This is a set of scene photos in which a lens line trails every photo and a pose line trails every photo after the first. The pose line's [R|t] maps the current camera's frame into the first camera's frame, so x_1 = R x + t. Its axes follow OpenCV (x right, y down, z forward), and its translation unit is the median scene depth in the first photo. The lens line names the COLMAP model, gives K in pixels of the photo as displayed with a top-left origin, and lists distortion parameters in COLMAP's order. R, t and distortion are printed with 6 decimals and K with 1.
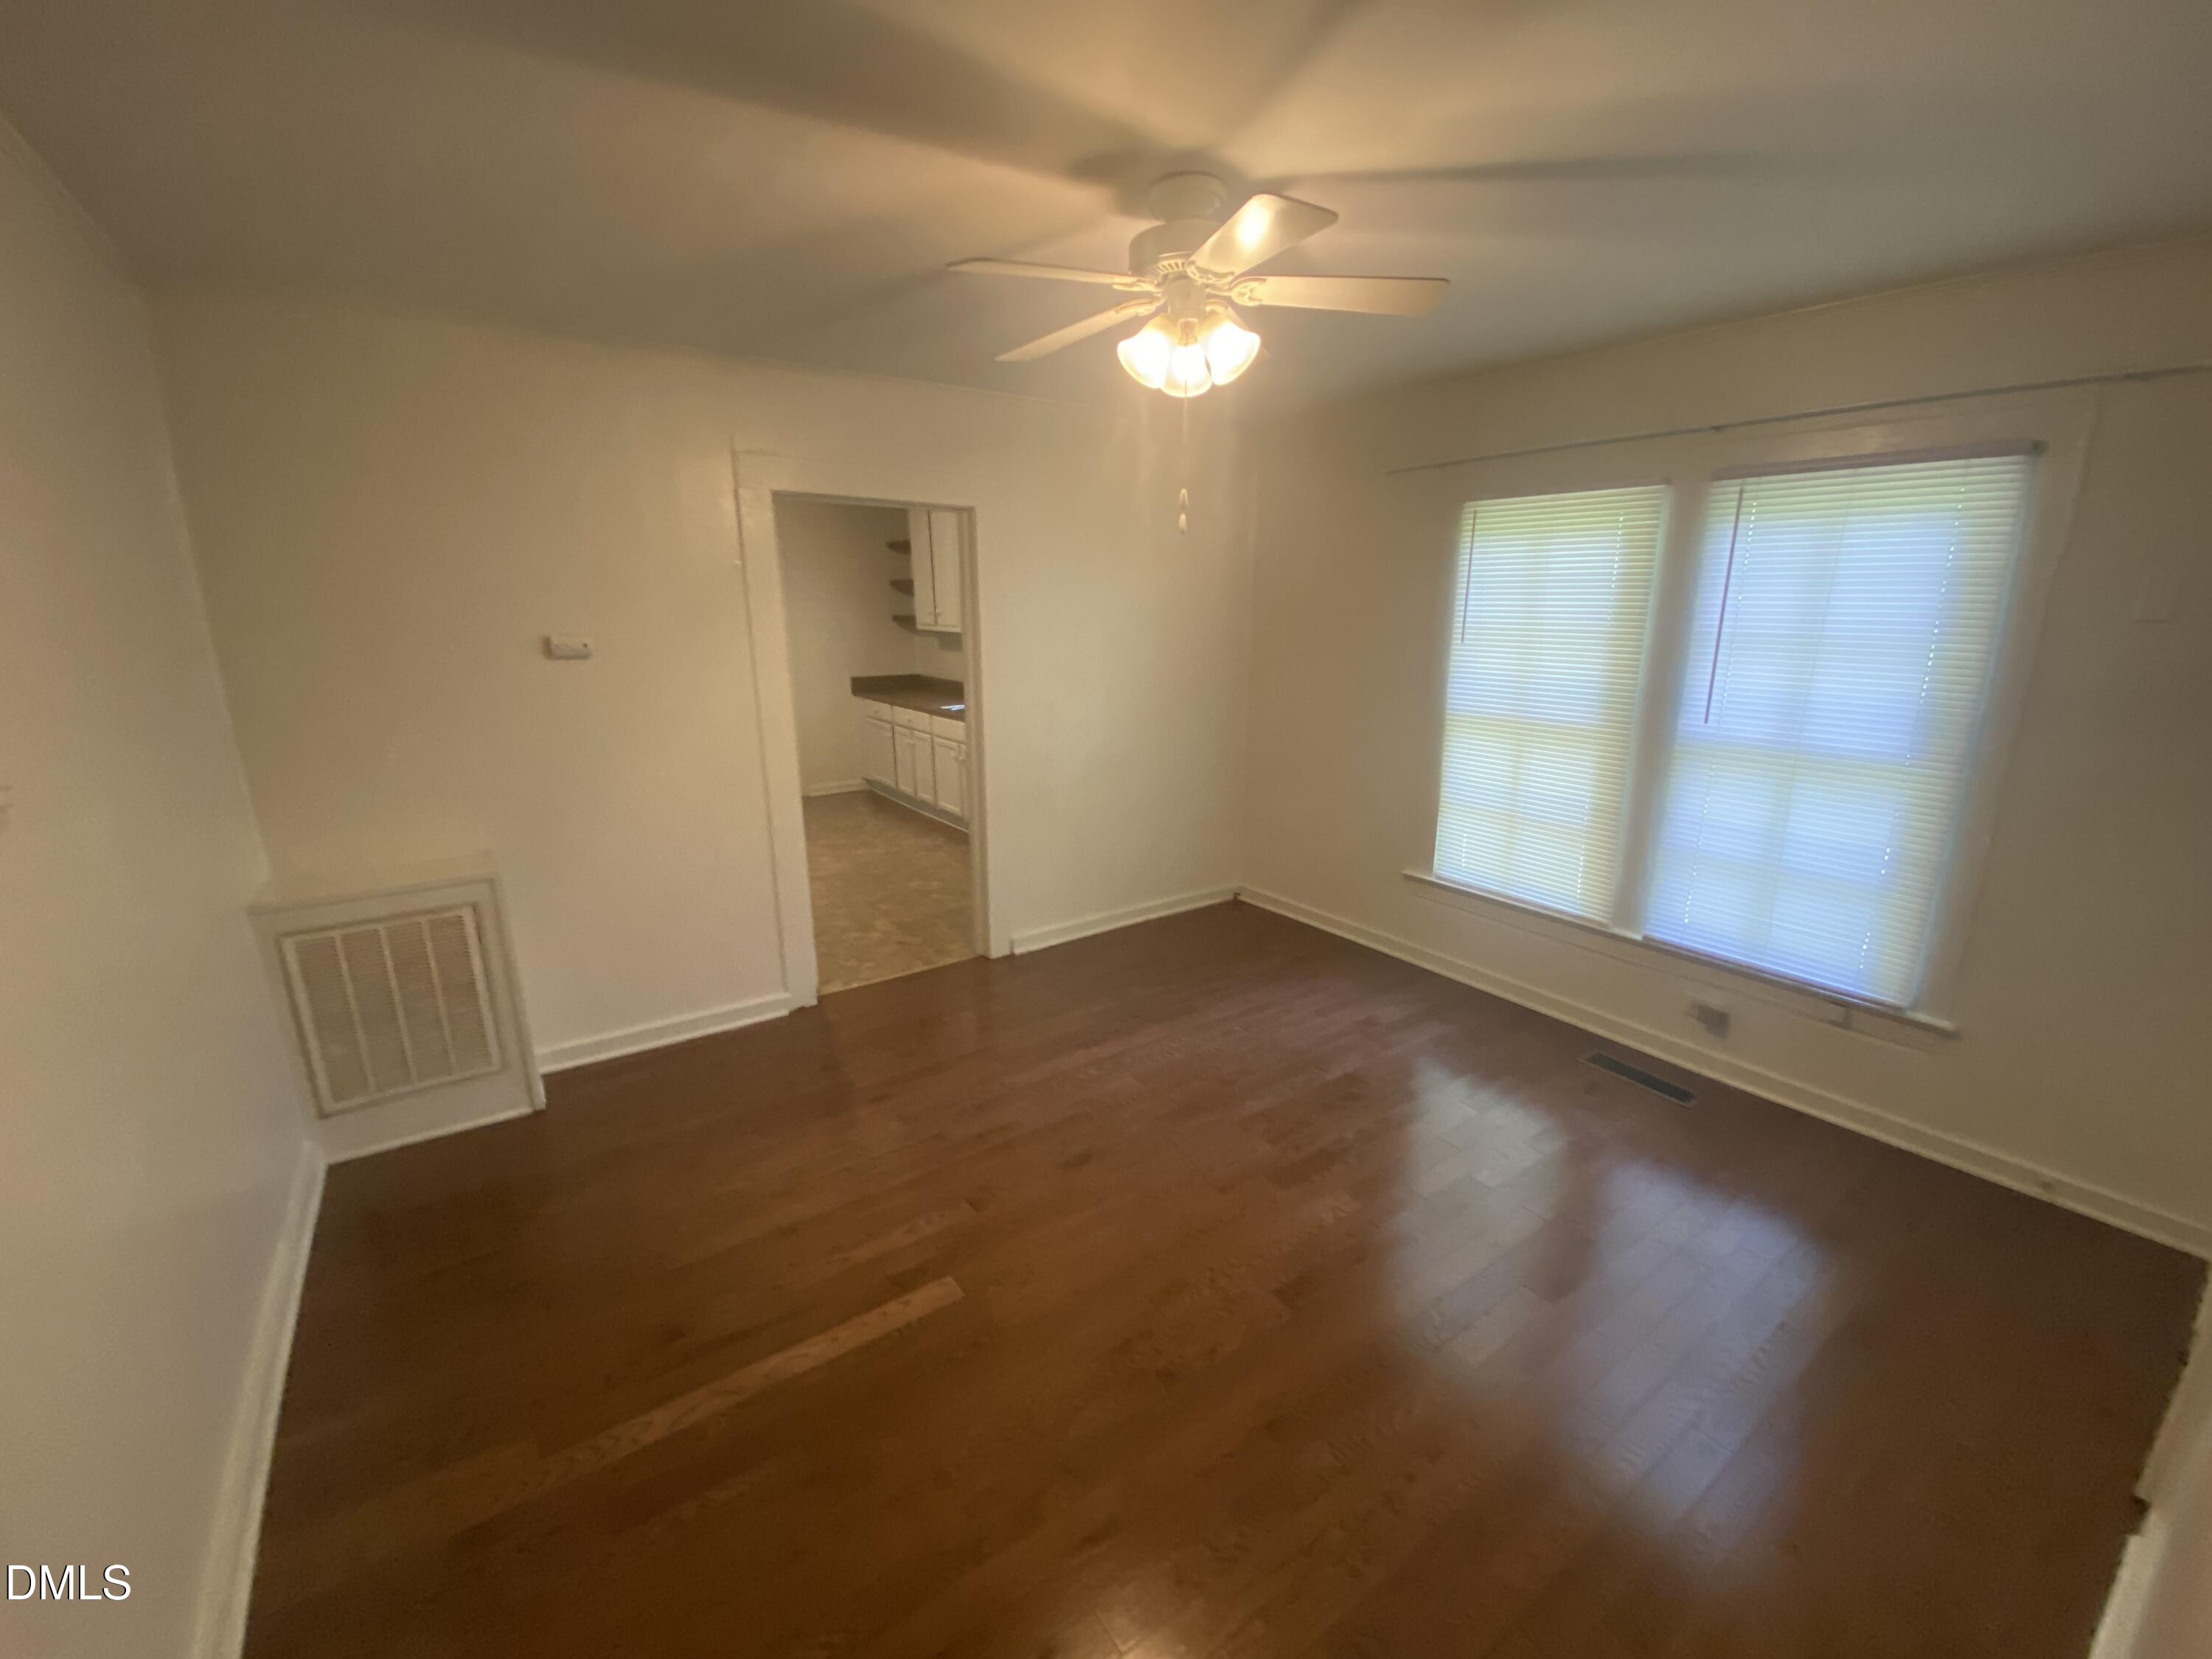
lens RADIAL K [[895.7, 0, 1091.2], [0, 895.7, 840.9], [0, 0, 1]] dist [0.016642, -0.000196]
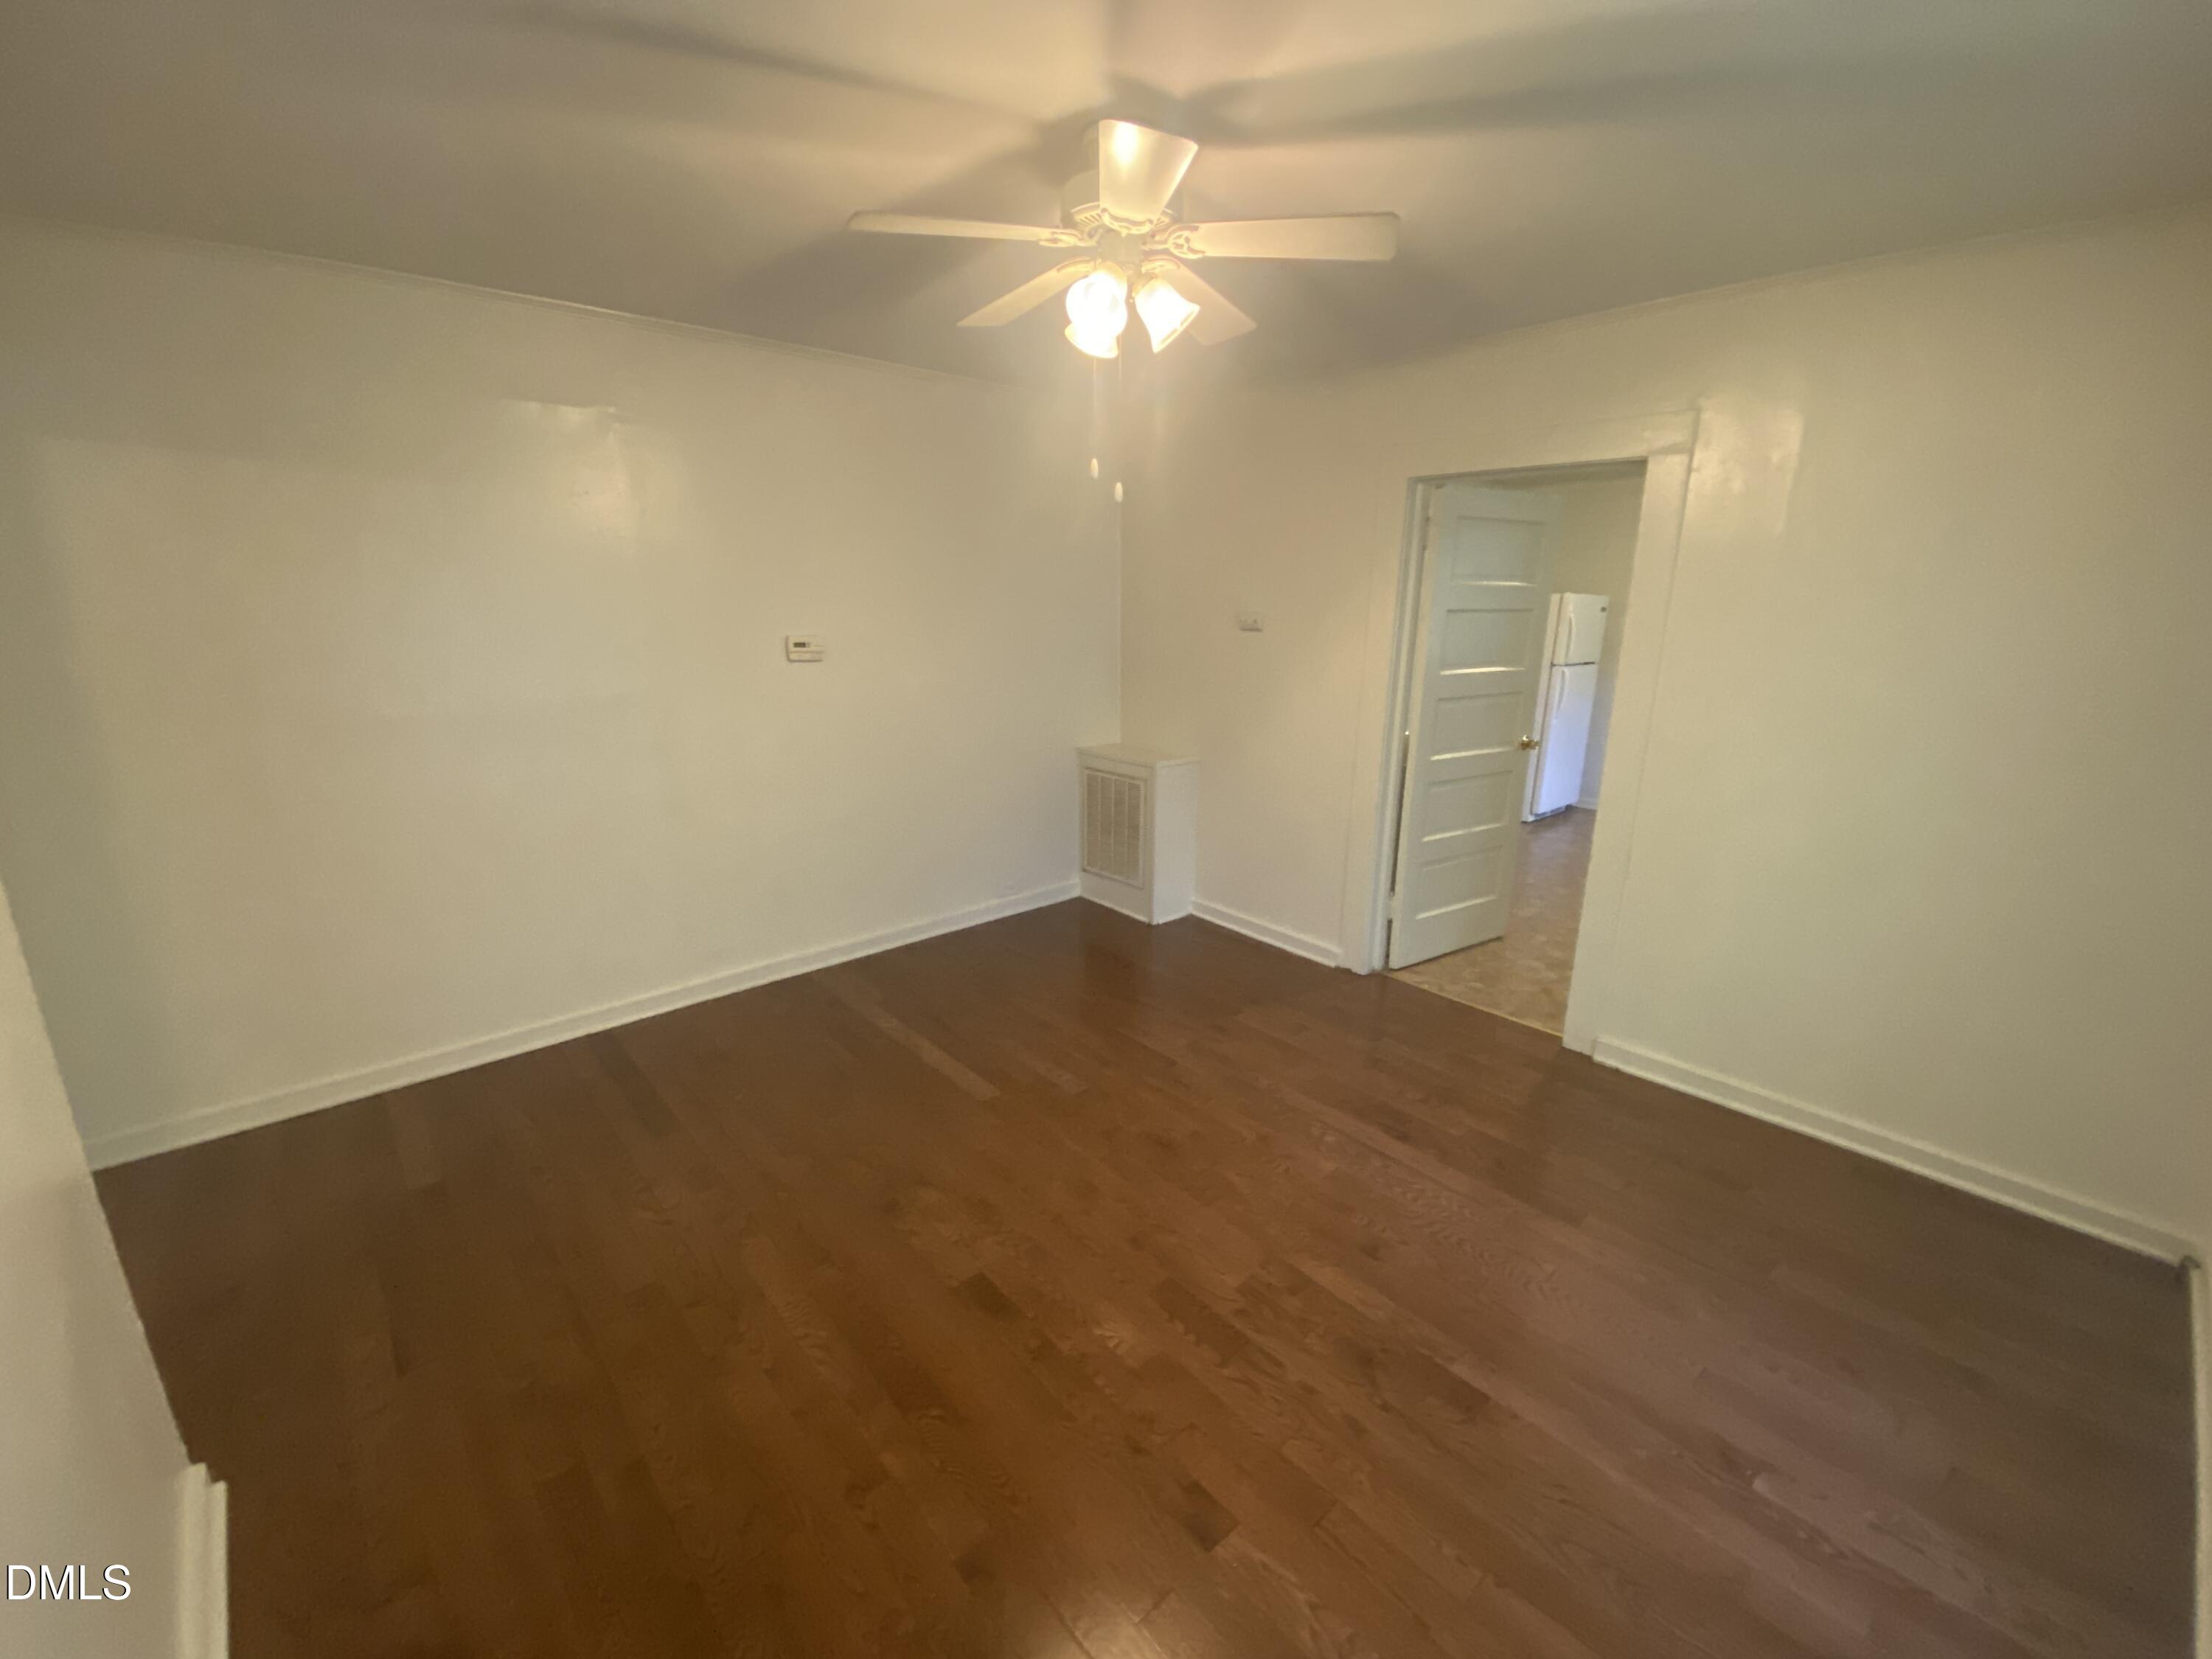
lens RADIAL K [[895.7, 0, 1089.2], [0, 895.7, 834.2], [0, 0, 1]] dist [0.016642, -0.000196]
pose [[0.115807, 0.271152, -0.955544, 0.731218], [-0.257442, 0.937337, 0.234785, -0.161799], [0.959329, 0.218807, 0.178356, 0.565430]]
